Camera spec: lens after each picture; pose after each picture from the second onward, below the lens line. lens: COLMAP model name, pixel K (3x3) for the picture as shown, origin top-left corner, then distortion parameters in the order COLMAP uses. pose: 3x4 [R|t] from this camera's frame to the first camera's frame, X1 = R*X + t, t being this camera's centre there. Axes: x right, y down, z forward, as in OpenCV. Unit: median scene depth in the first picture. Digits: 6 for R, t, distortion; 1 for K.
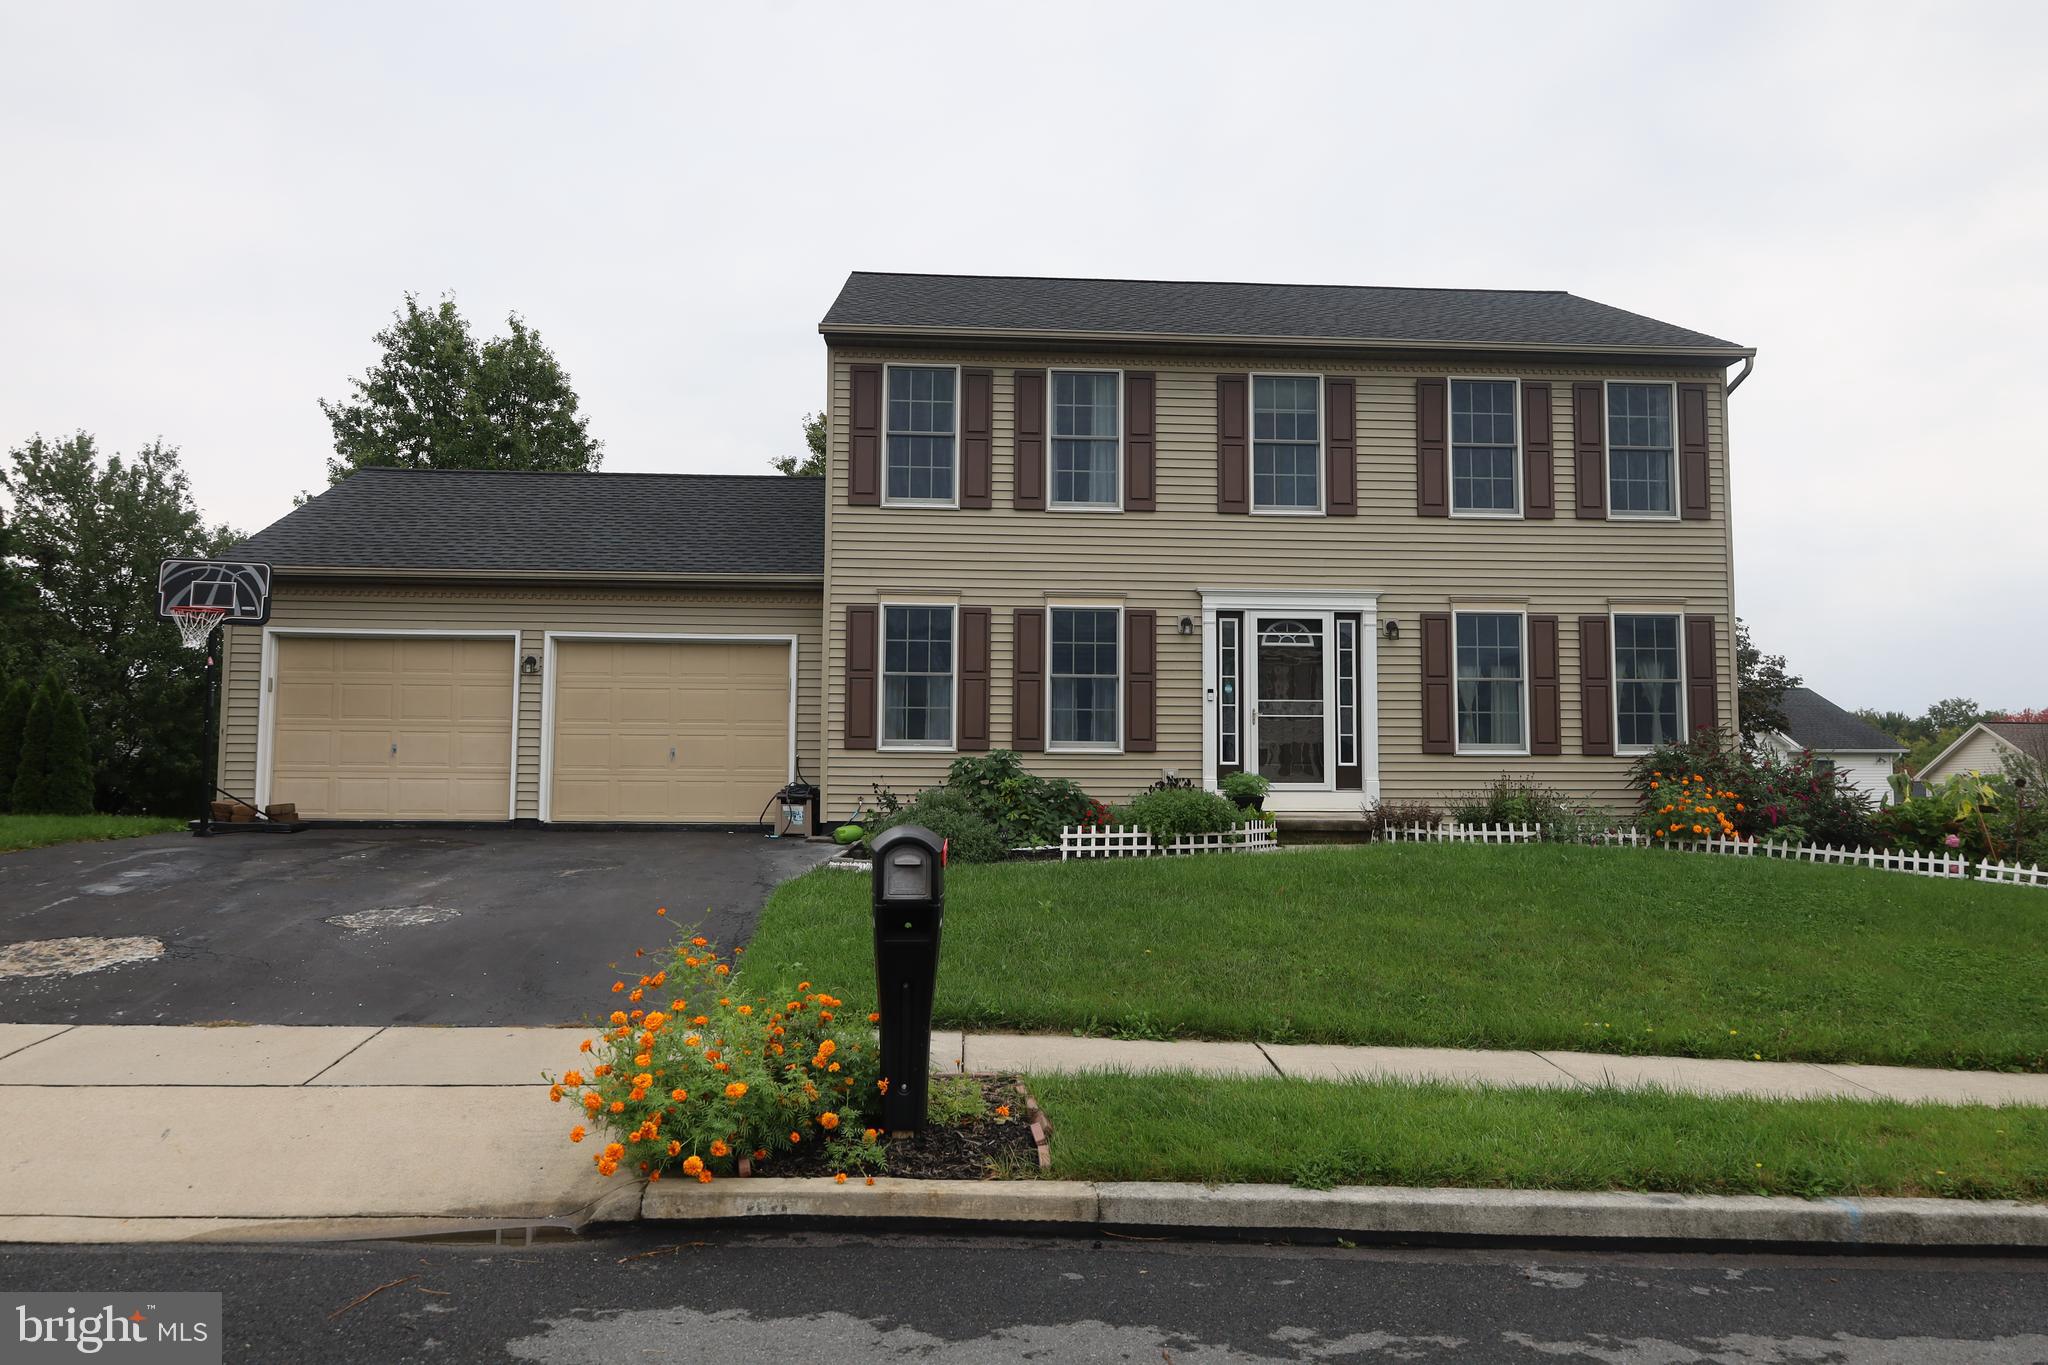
lens RADIAL K [[1423.8, 0, 1024.0], [0, 1423.8, 682.5], [0, 0, 1]] dist [-0.057332, -0.000004]
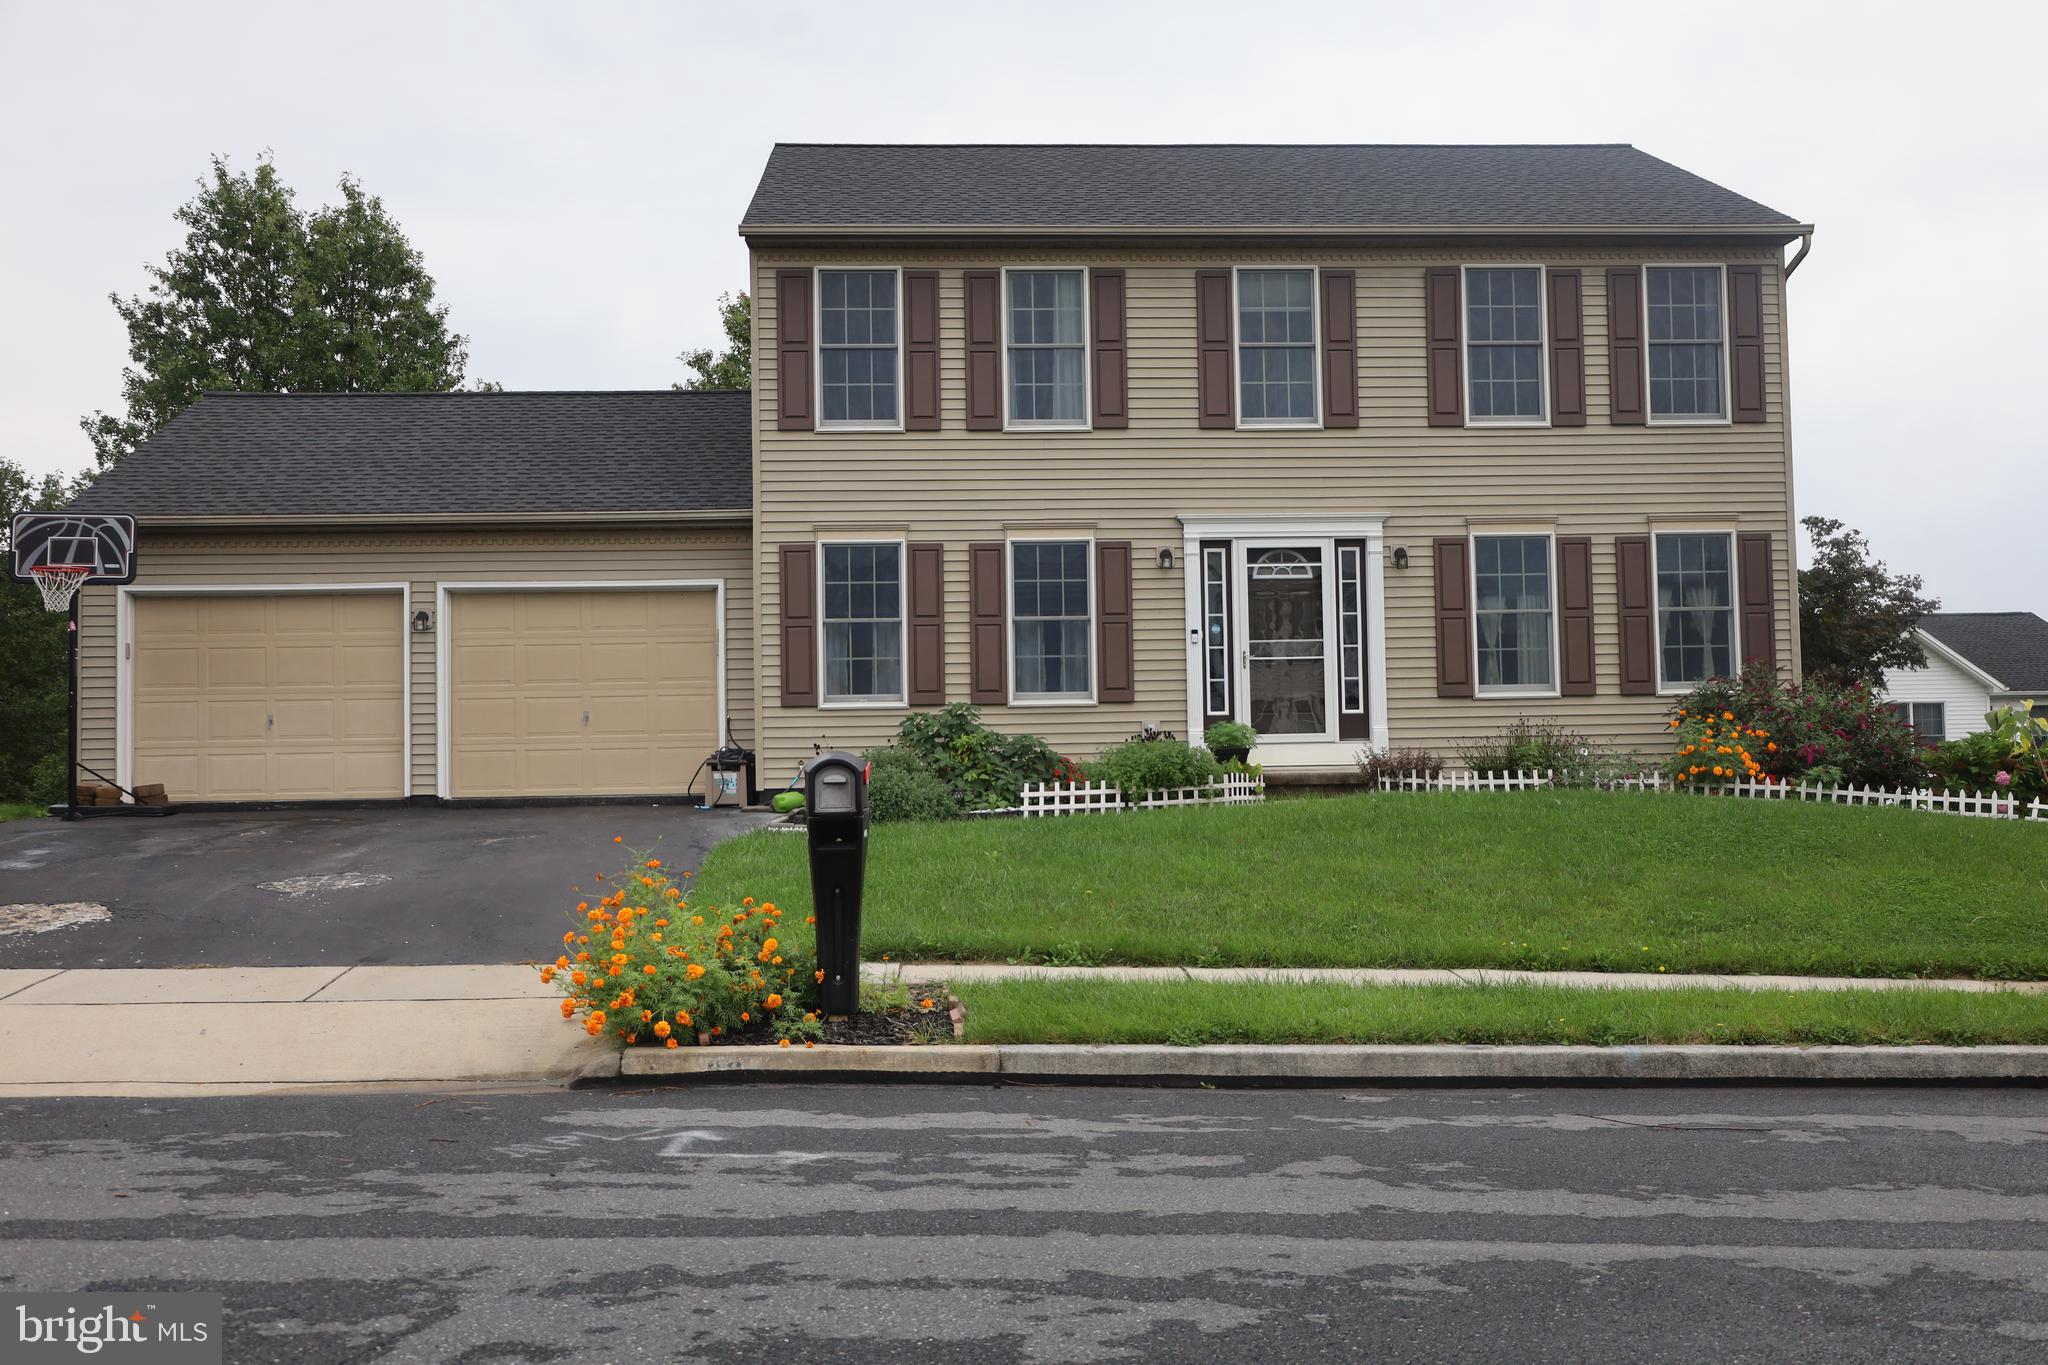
lens RADIAL K [[1970.9, 0, 1027.9], [0, 1970.9, 704.1], [0, 0, 1]] dist [-0.065776, 0.006015]
pose [[0.999717, -0.023694, -0.002017, 0.029277], [0.023753, 0.999006, 0.037710, 0.002192], [0.001122, -0.037748, 0.999287, -0.221484]]
